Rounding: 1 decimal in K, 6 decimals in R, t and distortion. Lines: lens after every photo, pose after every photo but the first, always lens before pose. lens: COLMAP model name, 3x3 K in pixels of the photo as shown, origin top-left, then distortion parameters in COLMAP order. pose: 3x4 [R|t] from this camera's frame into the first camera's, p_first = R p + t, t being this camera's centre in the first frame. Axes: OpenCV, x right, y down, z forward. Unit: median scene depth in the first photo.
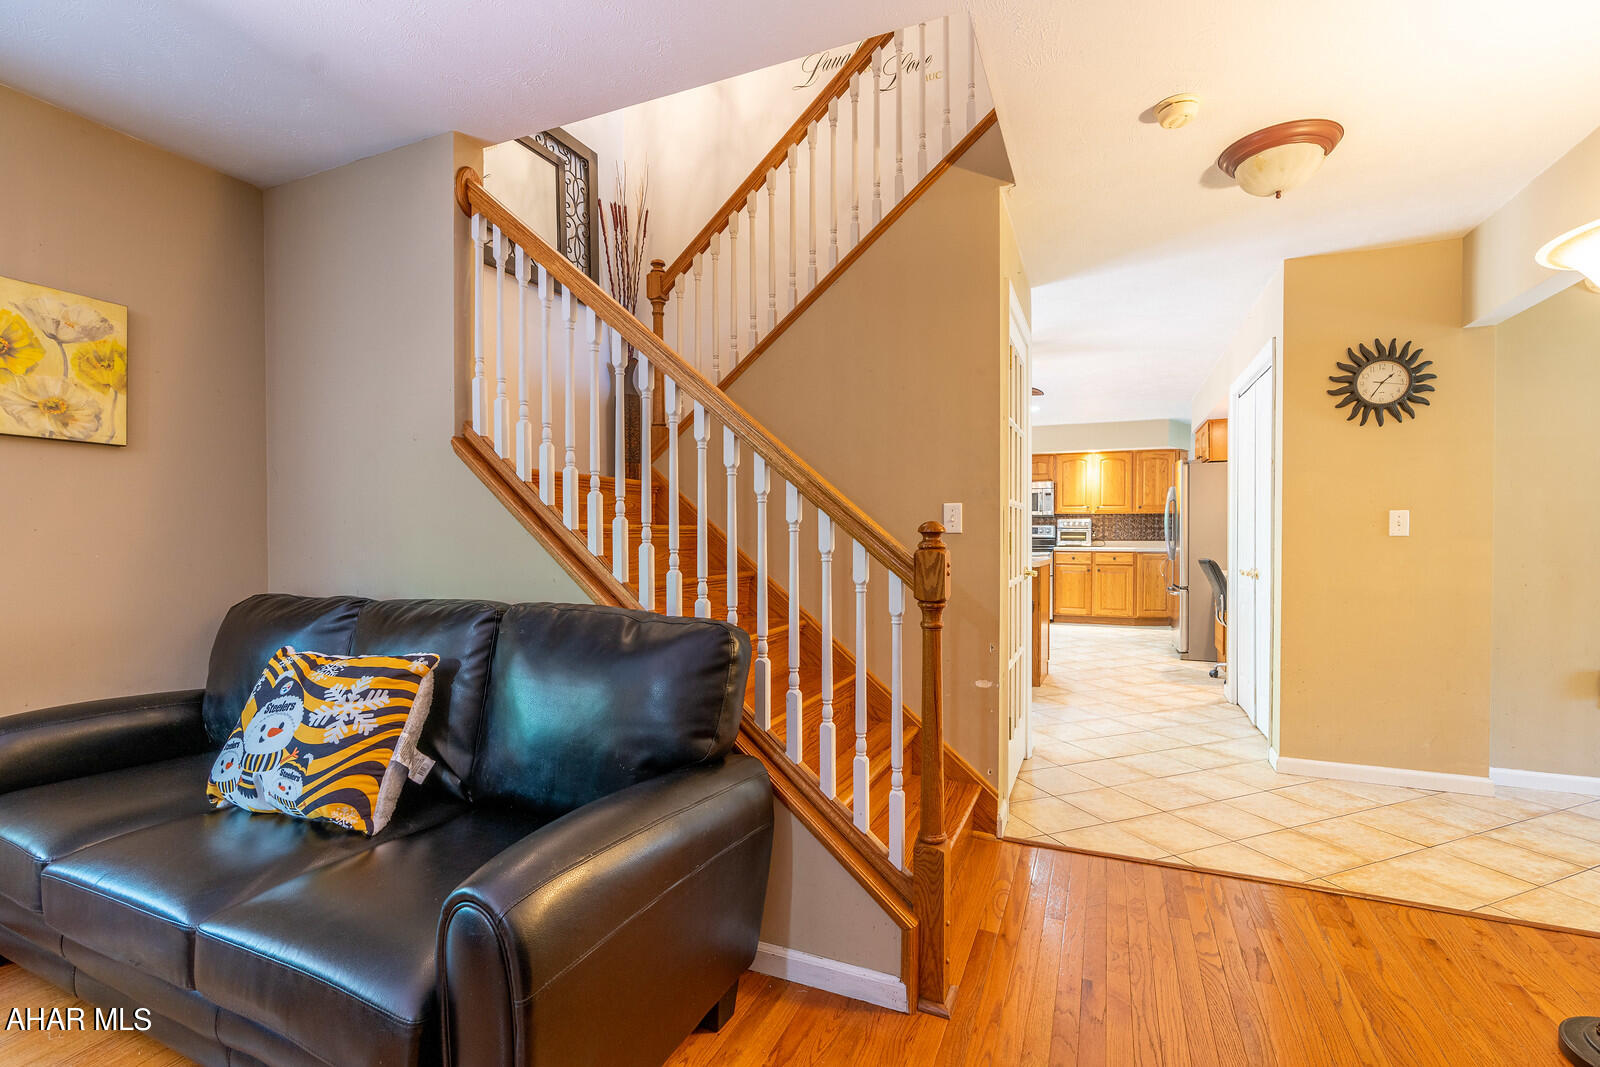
lens RADIAL K [[722.3, 0, 806.8], [0, 722.3, 539.9], [0, 0, 1]] dist [-0.003134, -0.000065]
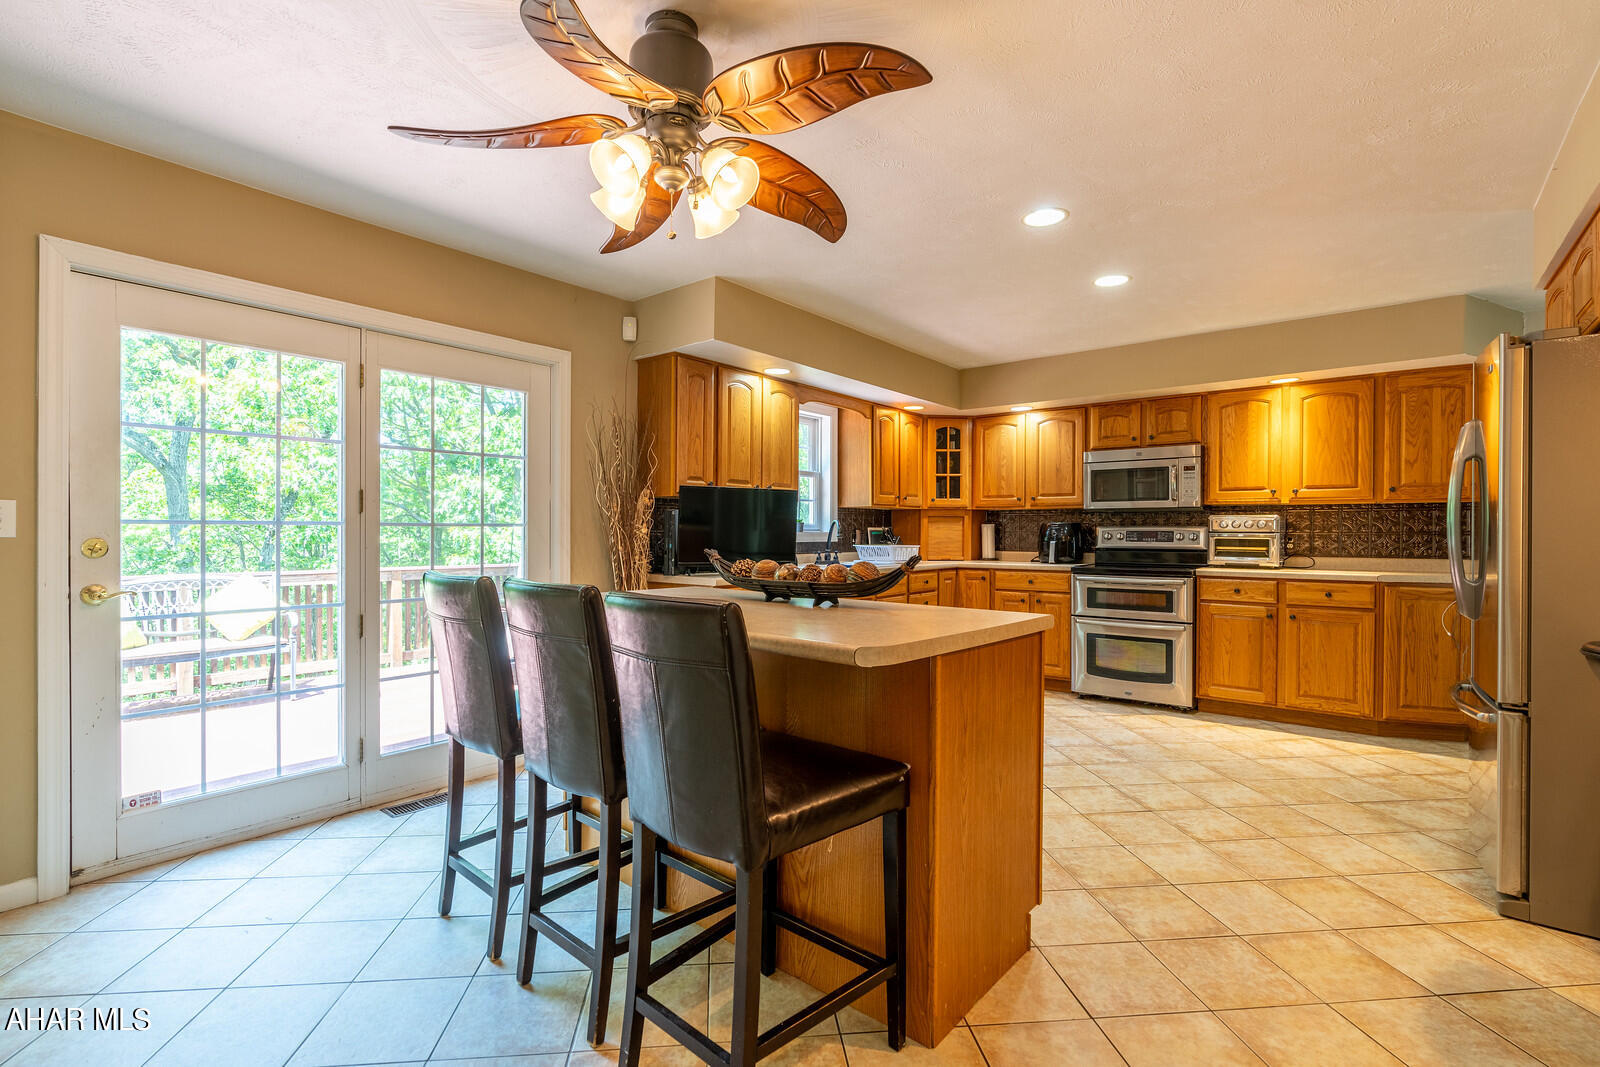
lens RADIAL K [[739.1, 0, 784.6], [0, 739.1, 536.6], [0, 0, 1]] dist [-0.002878, -0.000438]
pose [[0.959425, 0.006379, -0.281891, 0.204251], [-0.008703, 0.999938, -0.006994, -0.006479], [0.281829, 0.009164, 0.959421, 0.399515]]
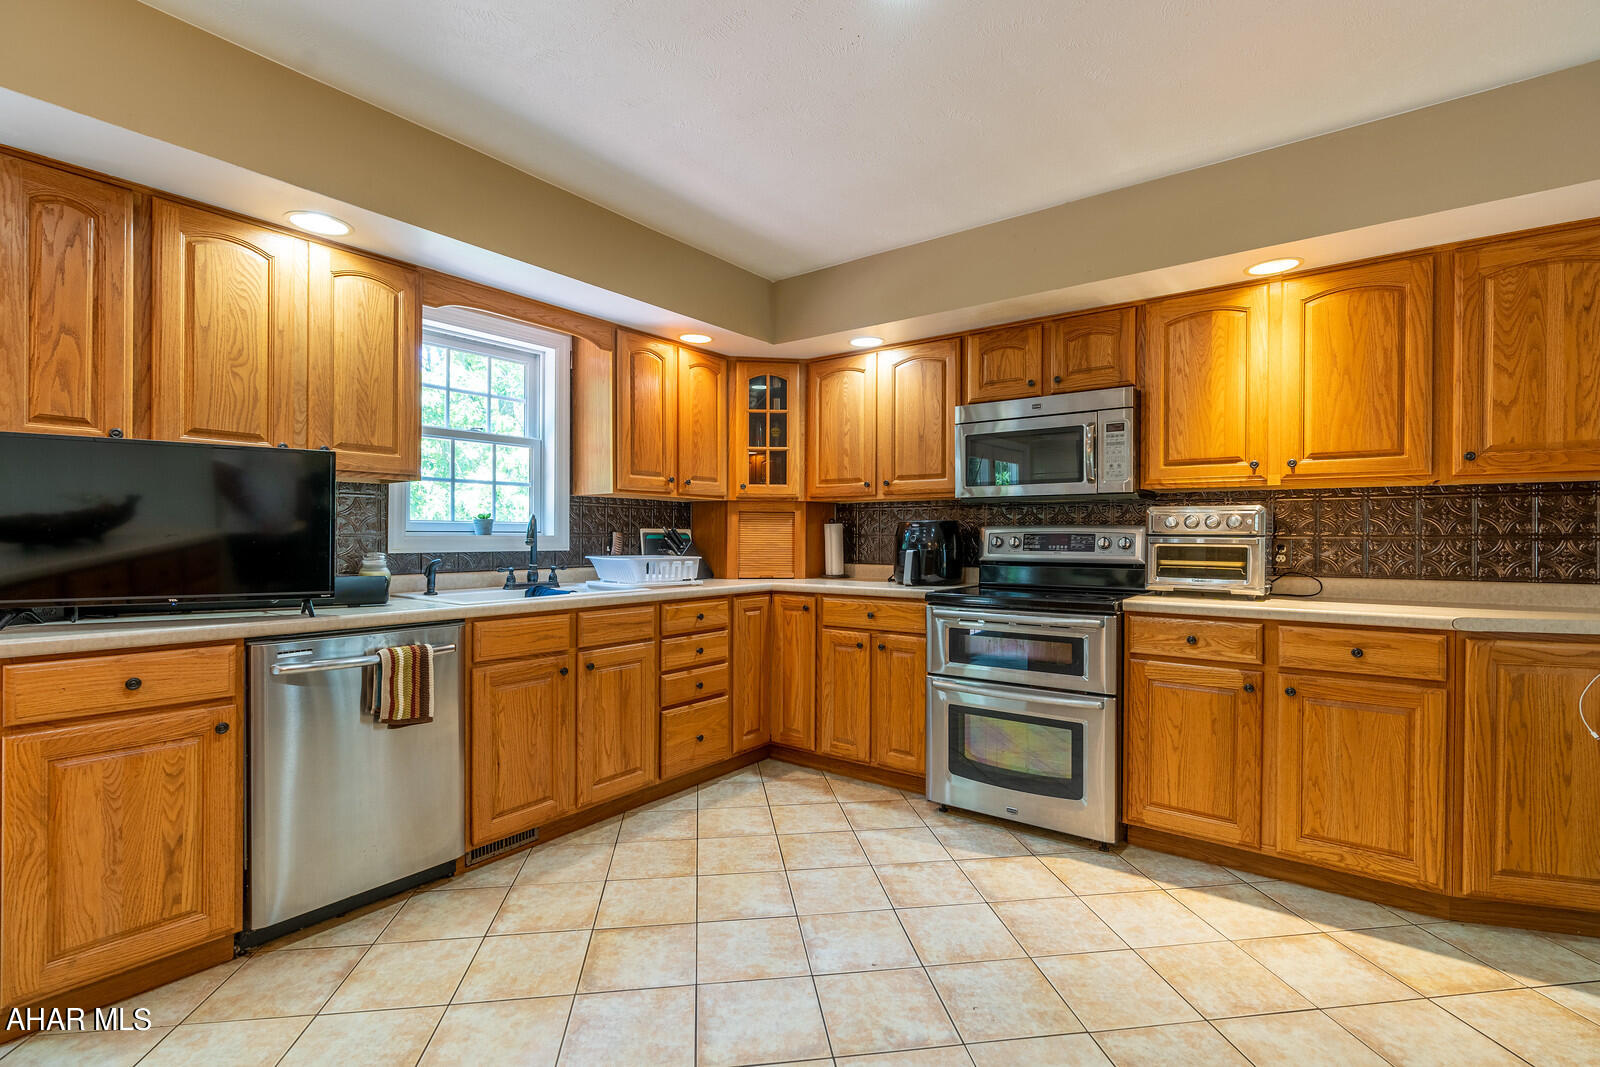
lens RADIAL K [[722.3, 0, 806.8], [0, 722.3, 539.9], [0, 0, 1]] dist [-0.003134, -0.000065]
pose [[0.969863, 0.005885, -0.243579, 0.283876], [-0.008279, 0.999927, -0.008806, -0.010315], [0.243509, 0.010557, 0.969841, 0.669540]]
